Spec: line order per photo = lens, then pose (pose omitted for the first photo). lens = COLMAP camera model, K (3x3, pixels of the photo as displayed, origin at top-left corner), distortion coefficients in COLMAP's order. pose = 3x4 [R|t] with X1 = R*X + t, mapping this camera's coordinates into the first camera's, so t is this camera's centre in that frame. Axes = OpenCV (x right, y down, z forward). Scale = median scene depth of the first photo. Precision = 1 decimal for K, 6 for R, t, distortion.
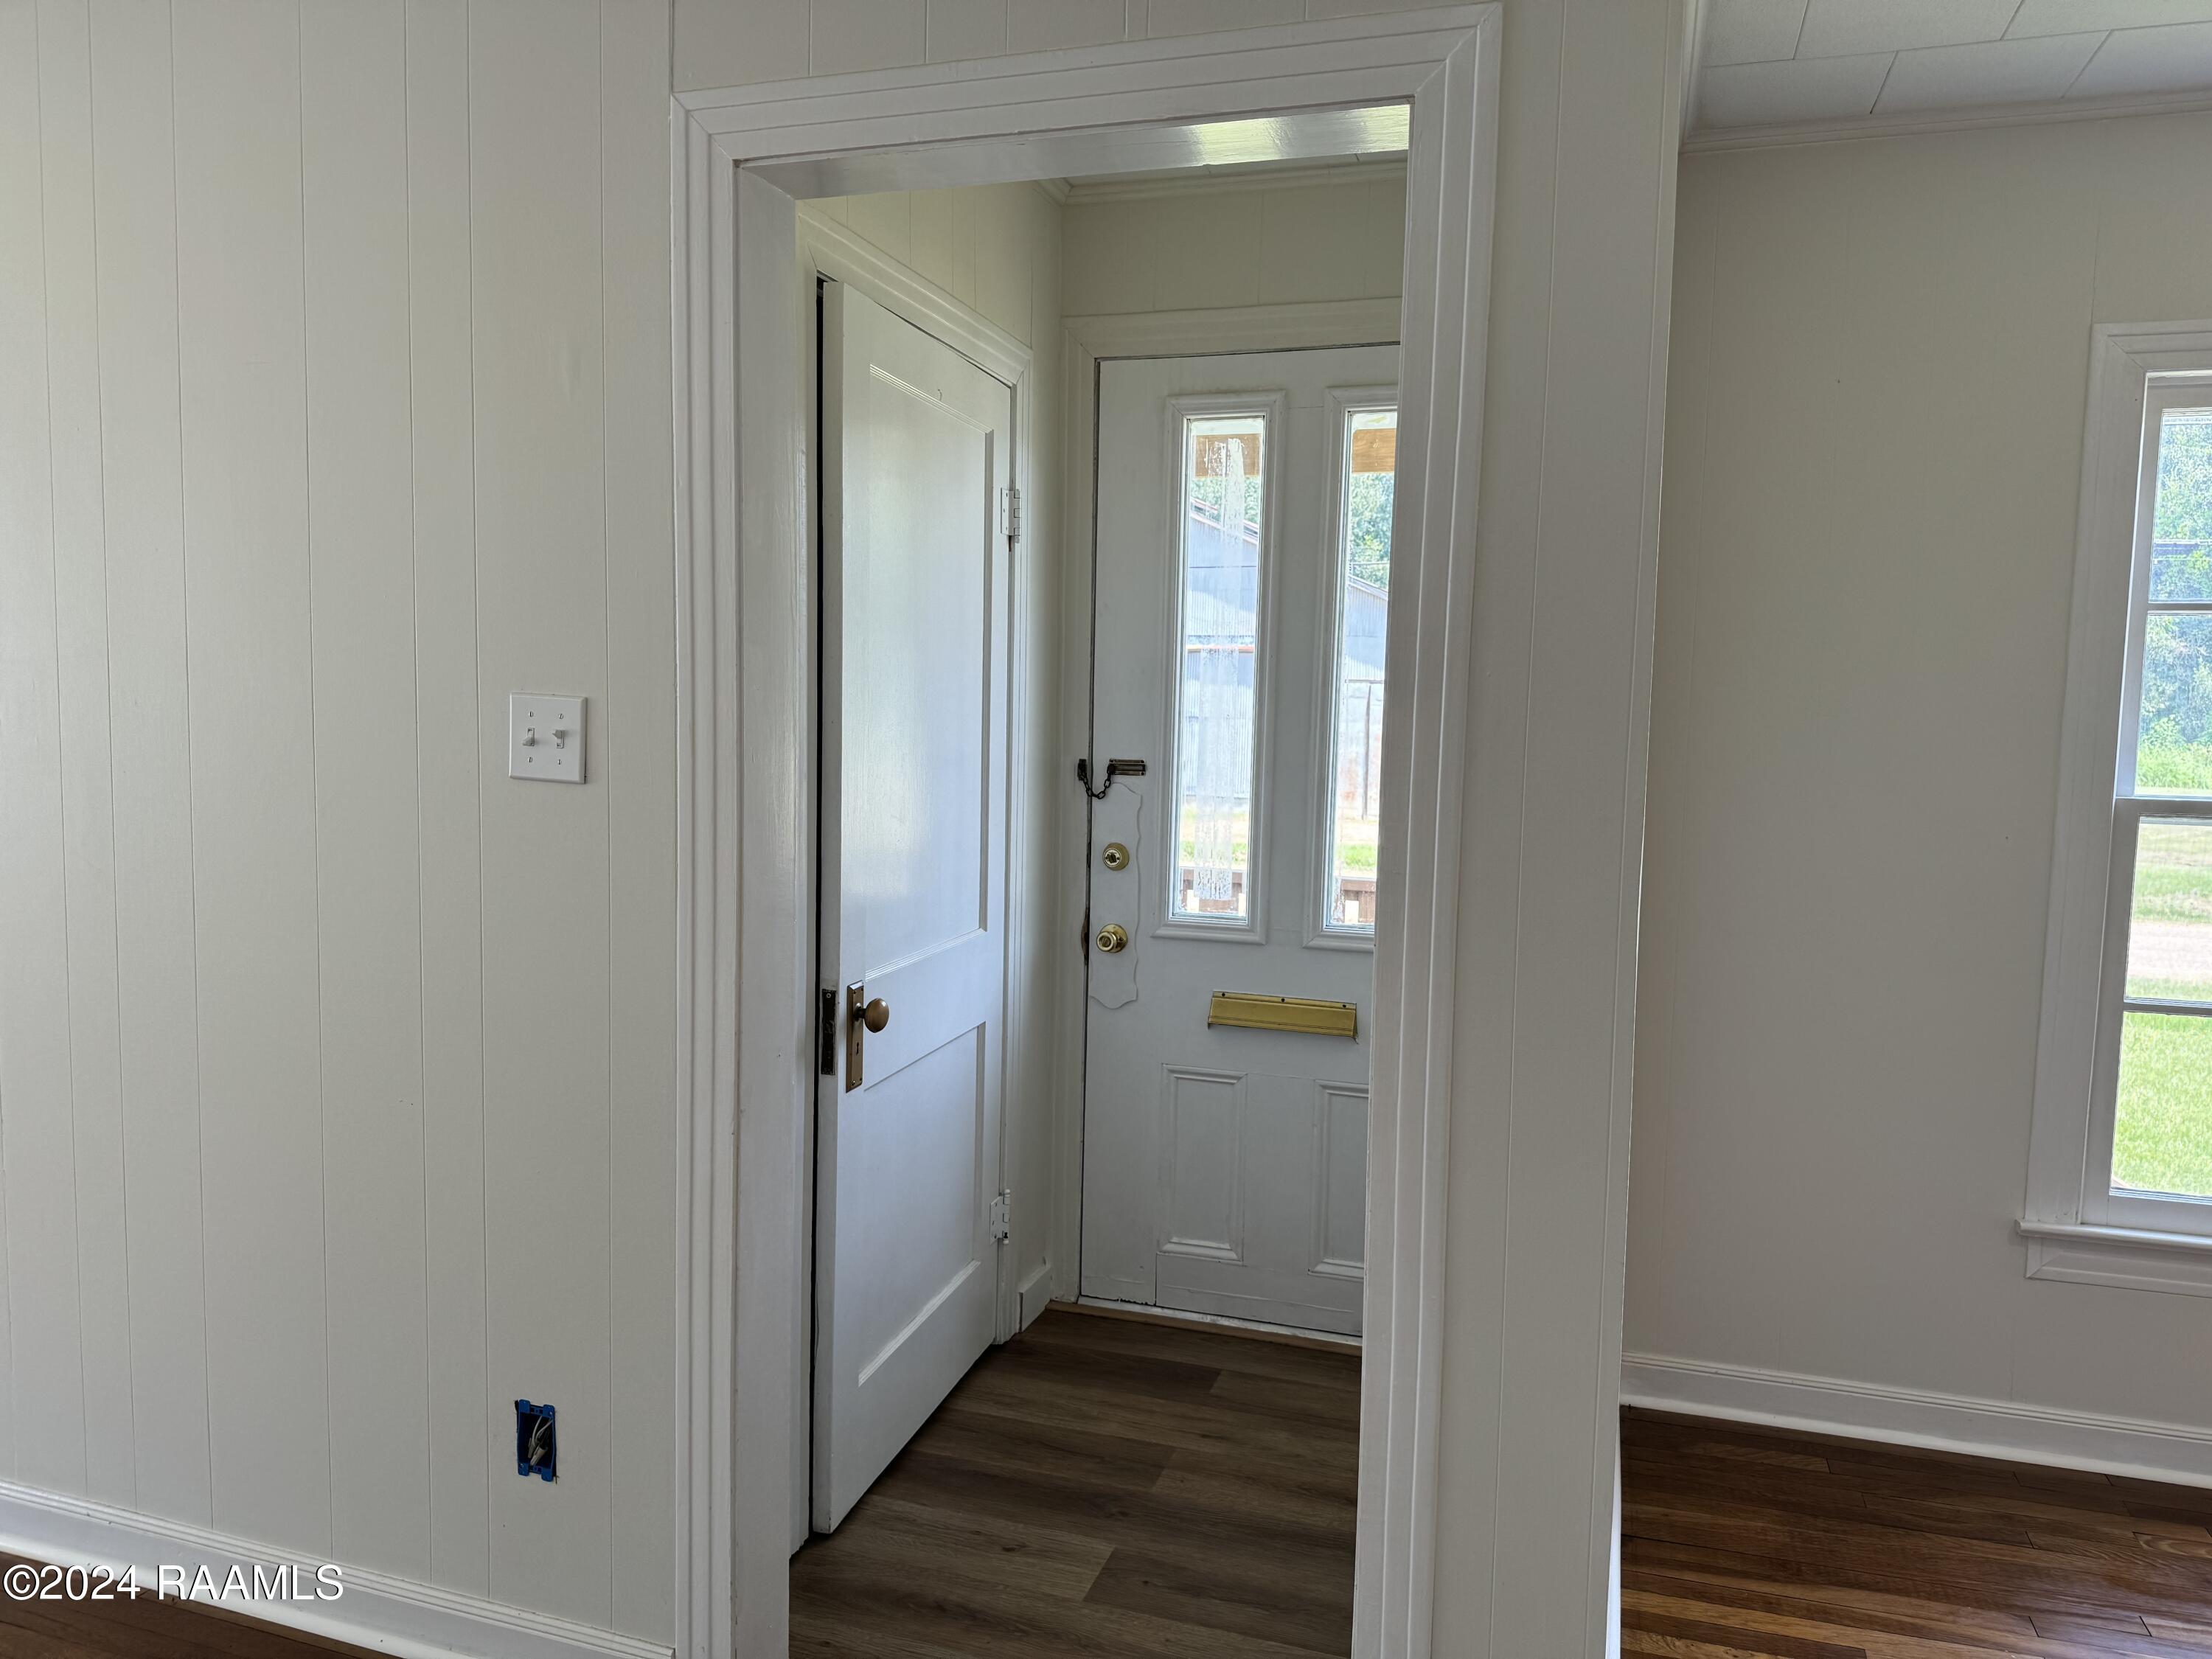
lens RADIAL K [[1557.6, 0, 1086.5], [0, 1557.6, 859.2], [0, 0, 1]] dist [0.058397, -0.075560]
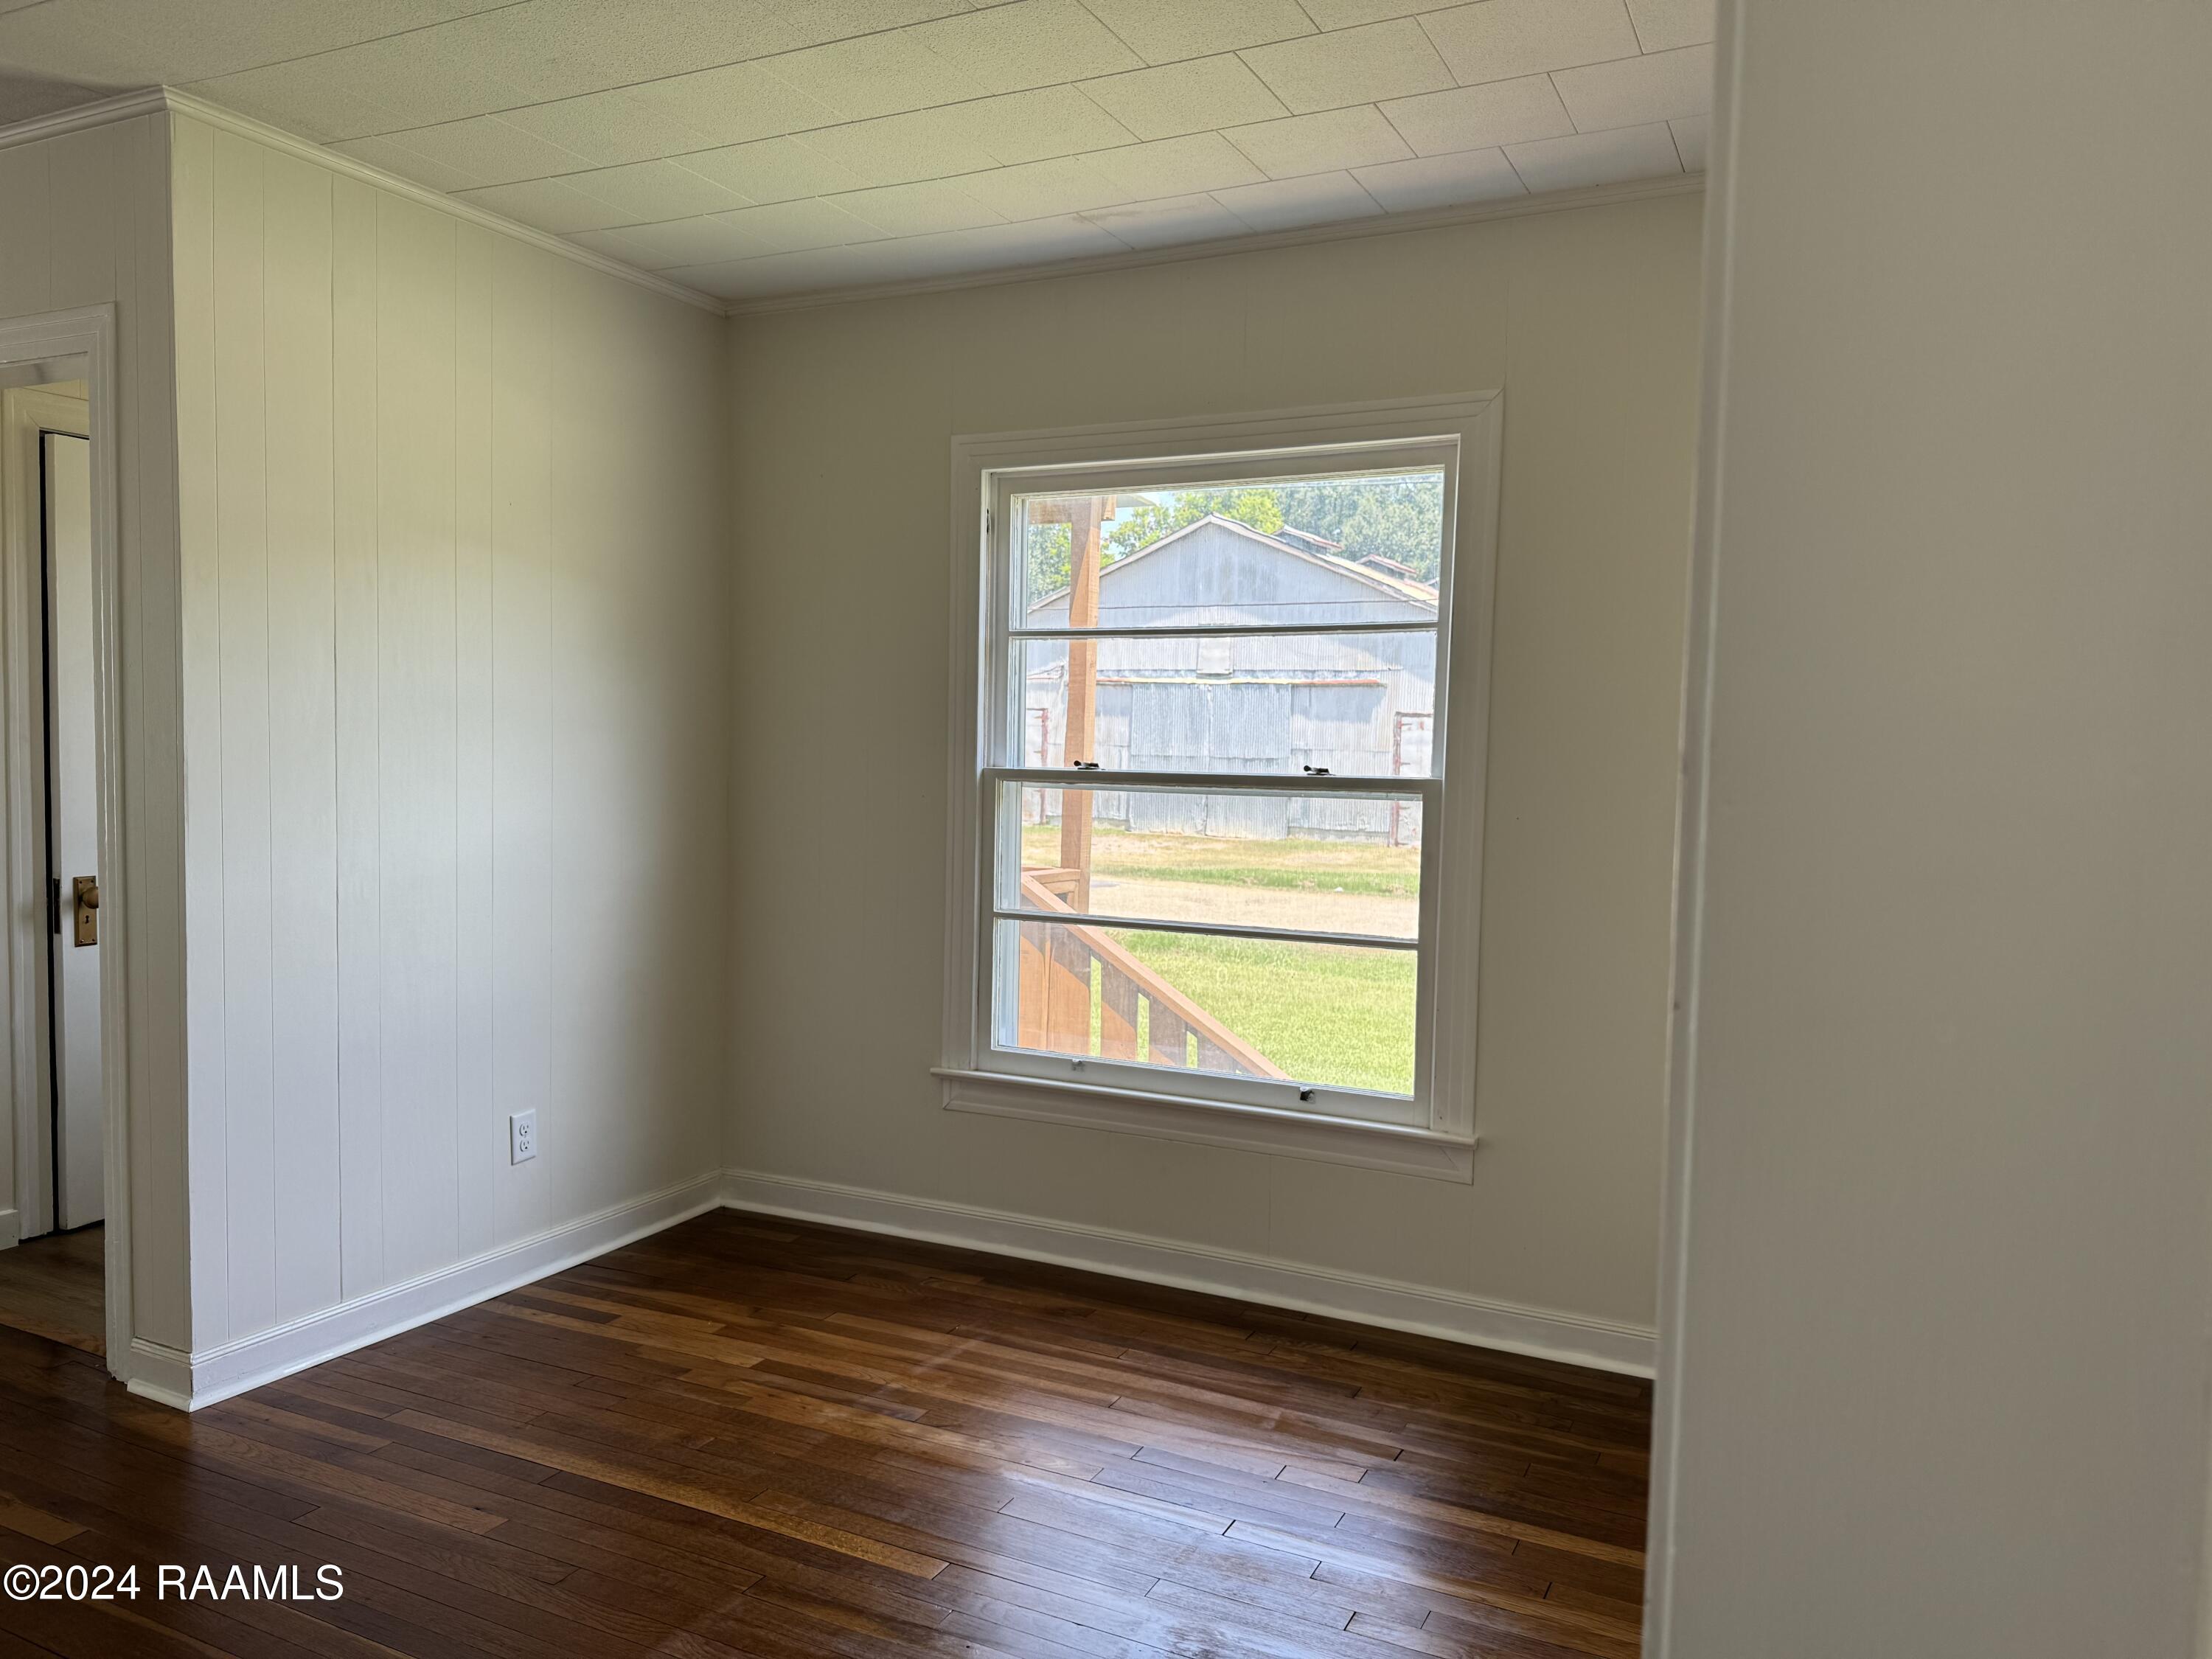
lens RADIAL K [[1557.6, 0, 1106.1], [0, 1557.6, 839.4], [0, 0, 1]] dist [0.058397, -0.075560]
pose [[0.989778, 0.005361, -0.142519, 0.944616], [-0.010644, 0.999283, -0.036332, 0.075972], [0.142222, 0.037477, 0.989125, -0.361108]]
